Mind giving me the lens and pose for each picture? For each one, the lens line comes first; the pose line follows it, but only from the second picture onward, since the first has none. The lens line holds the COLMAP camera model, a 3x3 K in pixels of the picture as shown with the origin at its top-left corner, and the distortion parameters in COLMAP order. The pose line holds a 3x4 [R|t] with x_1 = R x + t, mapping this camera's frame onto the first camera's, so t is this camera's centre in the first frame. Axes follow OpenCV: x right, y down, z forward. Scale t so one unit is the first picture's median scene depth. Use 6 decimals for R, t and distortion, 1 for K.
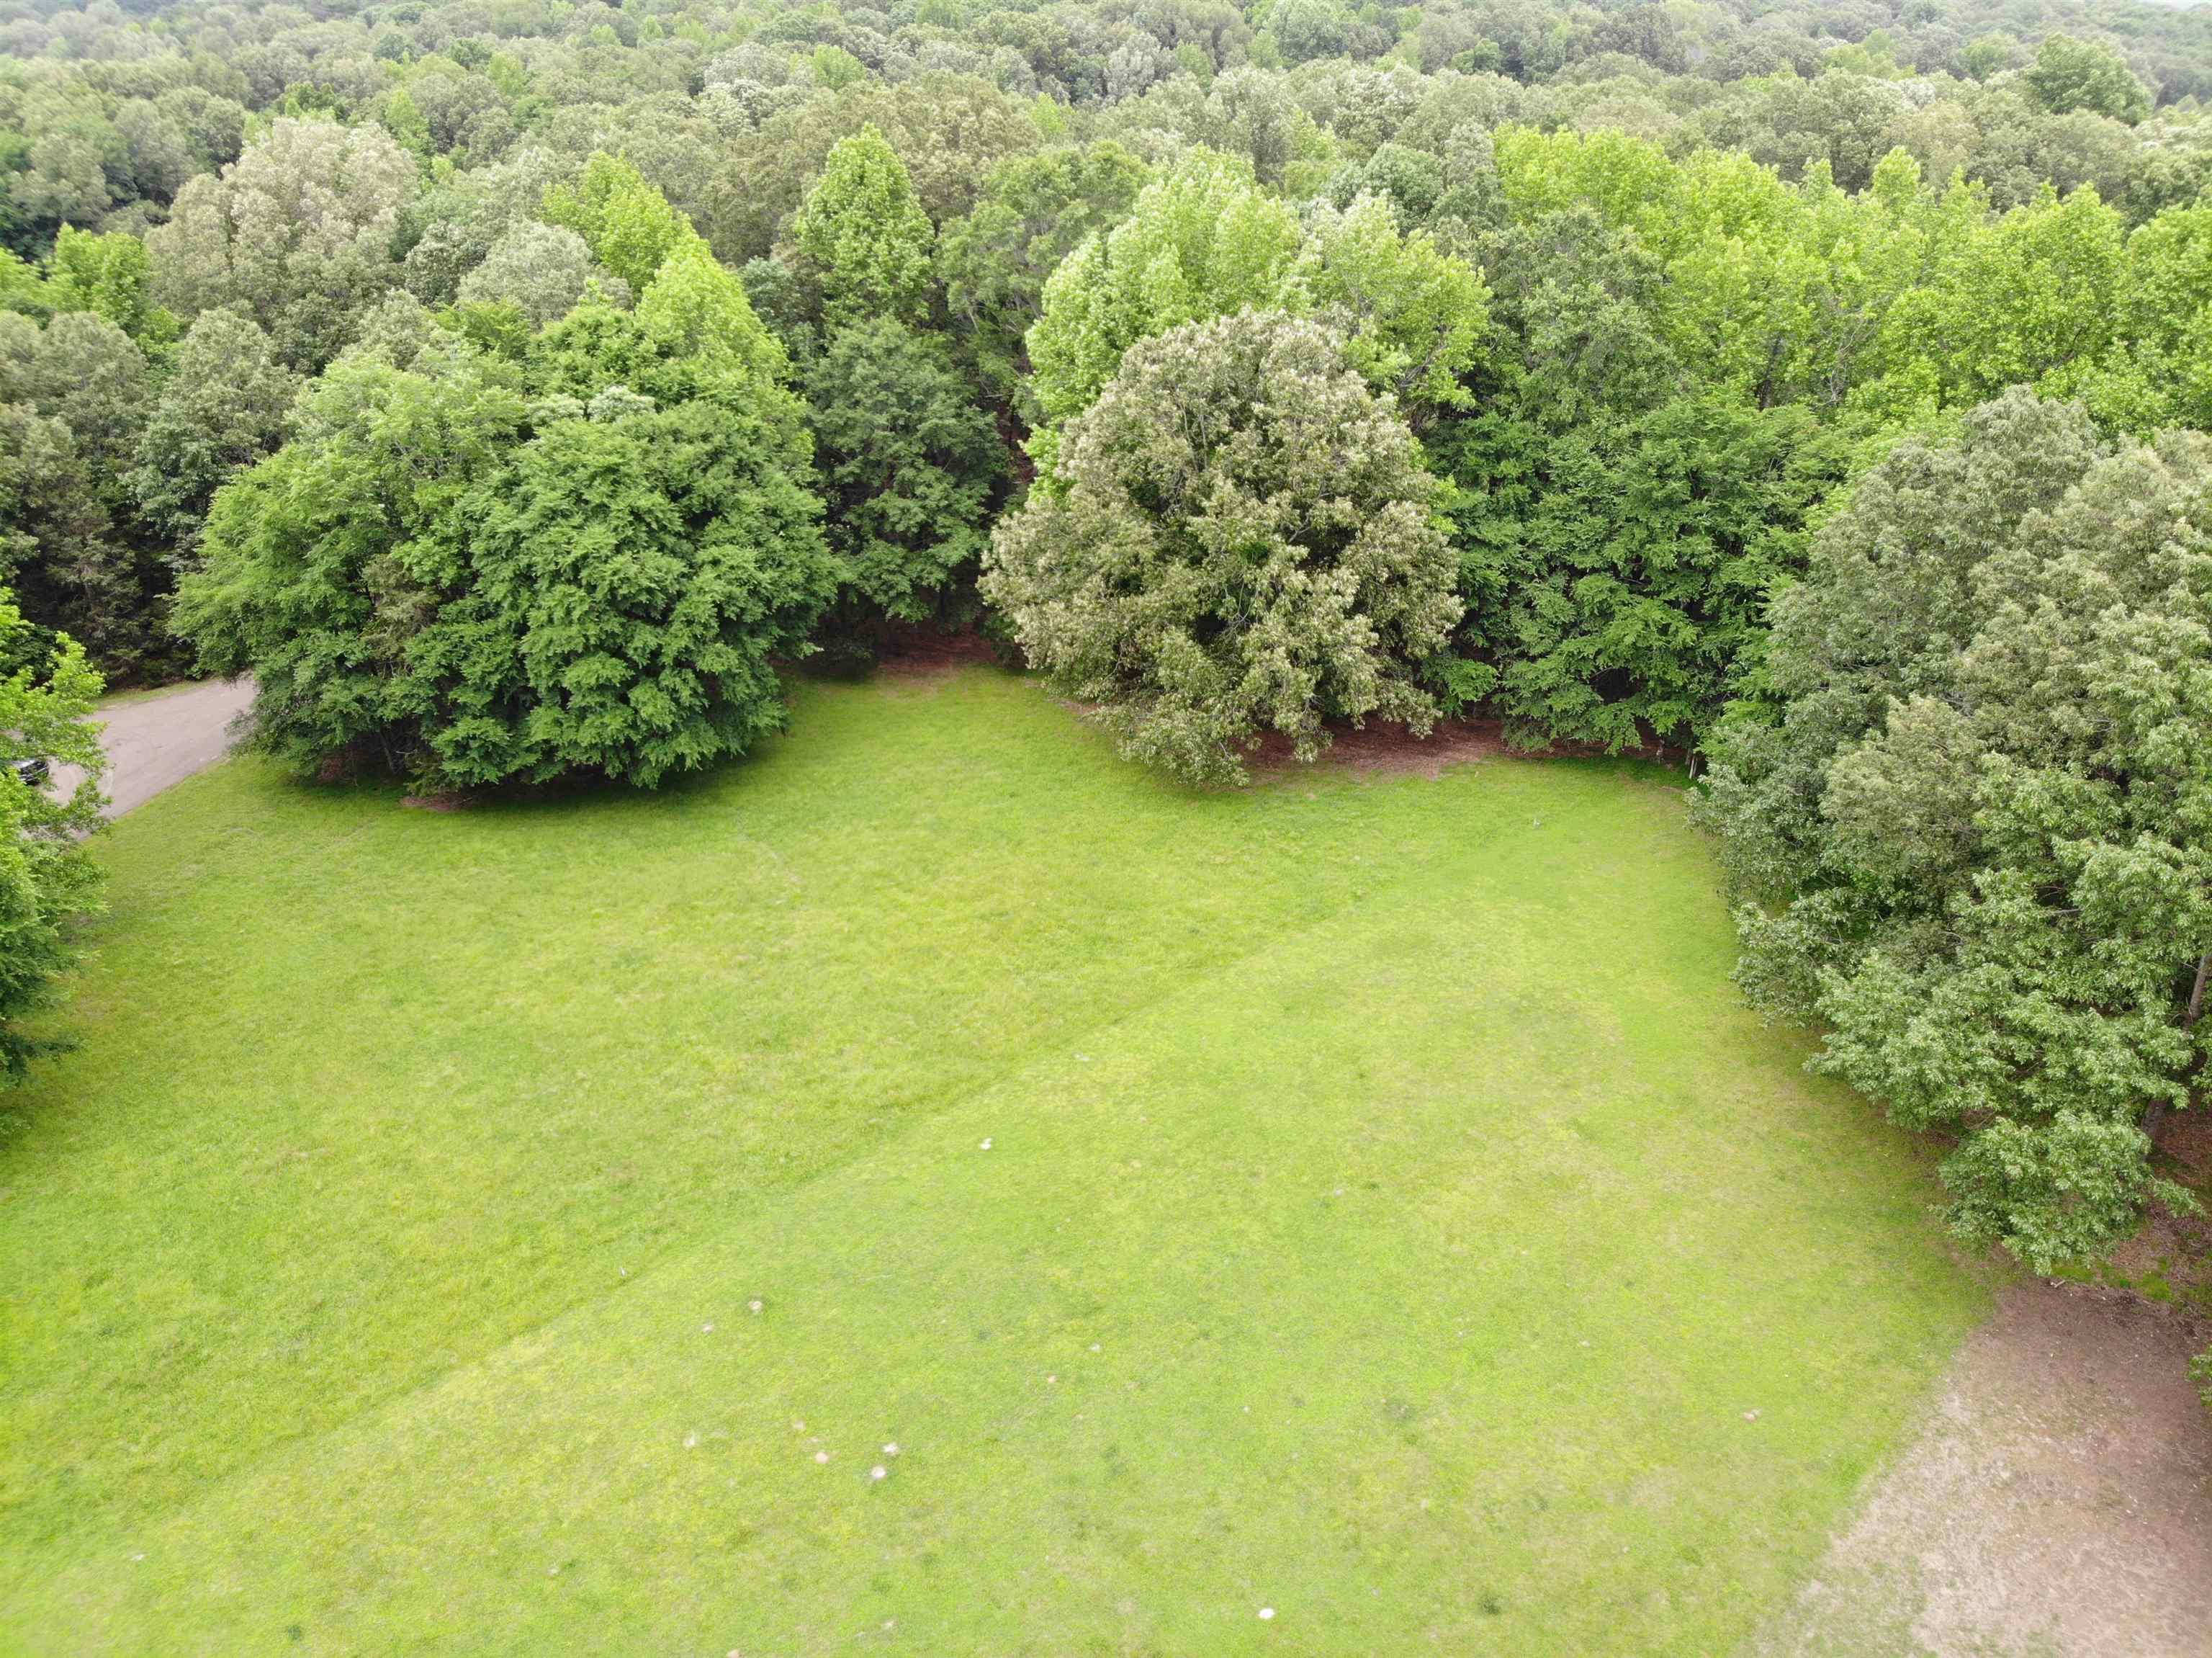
lens RADIAL K [[1630.8, 0, 1106.0], [0, 1630.8, 829.0], [0, 0, 1]] dist [0.038079, -0.144901]
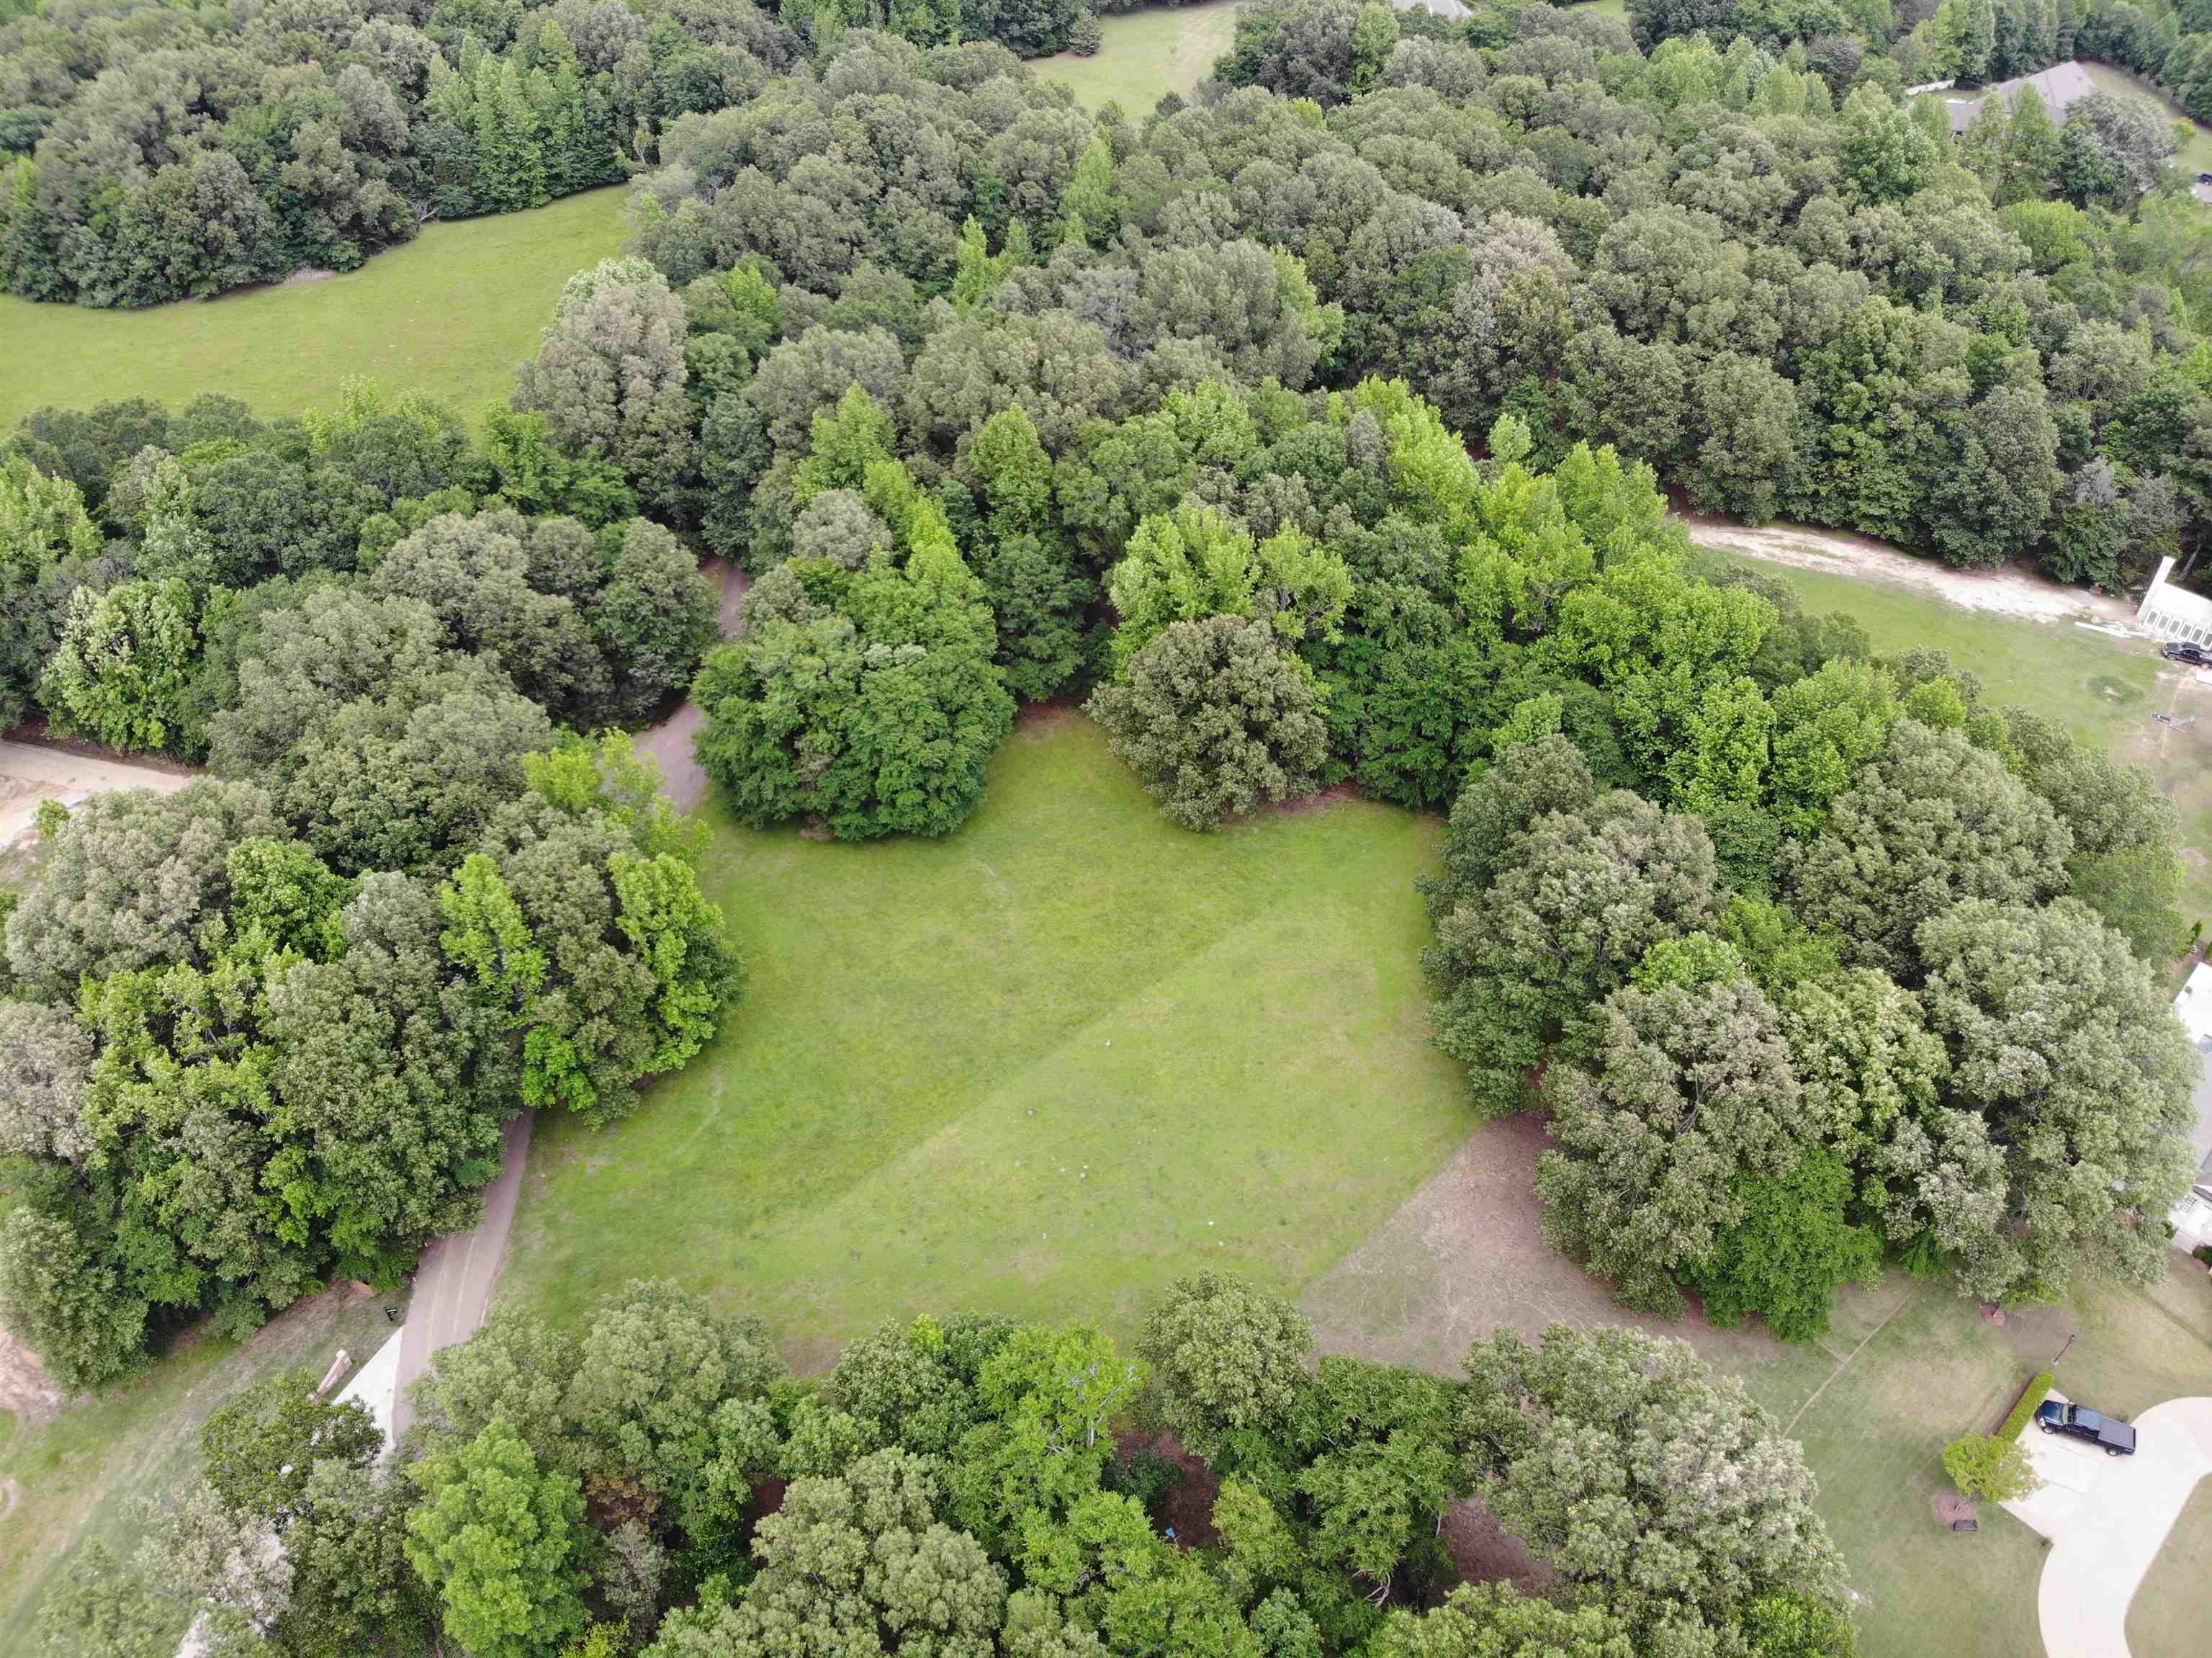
lens RADIAL K [[1574.5, 0, 1106.4], [0, 1574.5, 846.3], [0, 0, 1]] dist [0.133046, -0.184913]
pose [[0.999956, 0.009318, 0.000431, -0.062202], [-0.009131, 0.968368, 0.249361, -0.546160], [0.001906, -0.249354, 0.968411, -0.989767]]
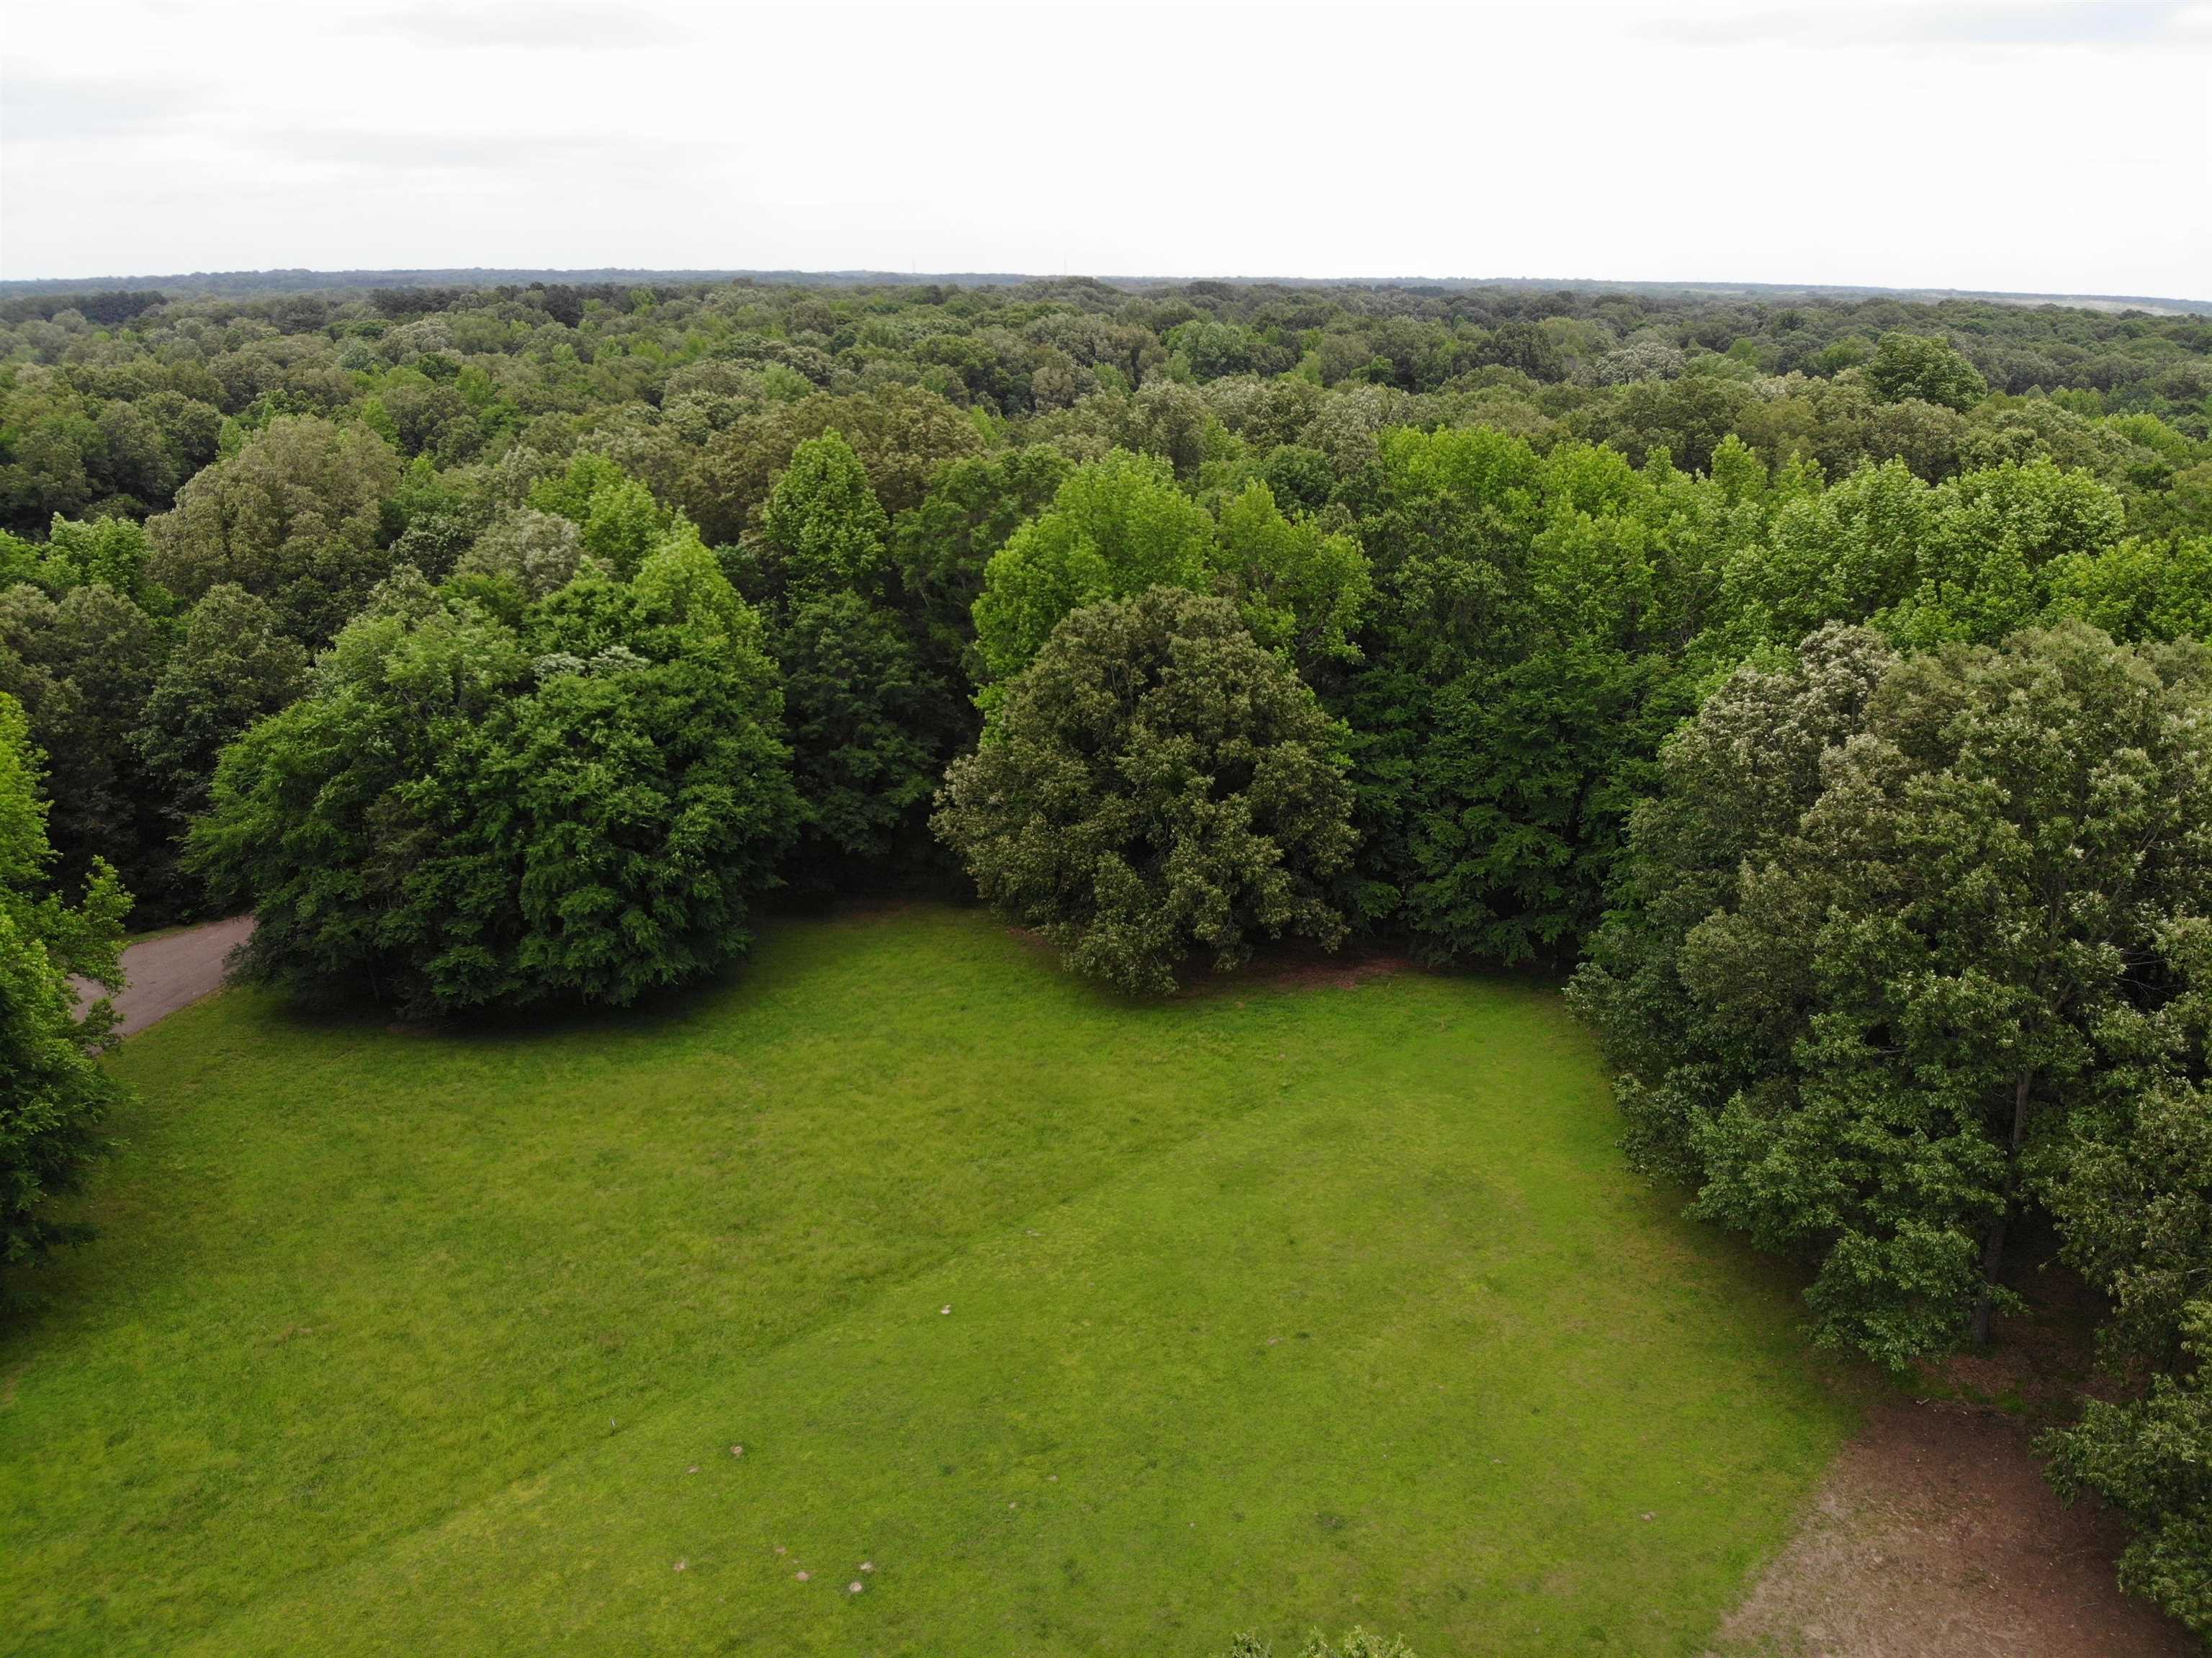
lens RADIAL K [[1649.3, 0, 1100.9], [0, 1649.3, 753.3], [0, 0, 1]] dist [0.068021, -0.175647]
pose [[0.999096, -0.012848, 0.040533, -0.008361], [0.021247, 0.976565, -0.214170, 0.055512], [-0.036832, 0.214837, 0.975955, -0.122282]]
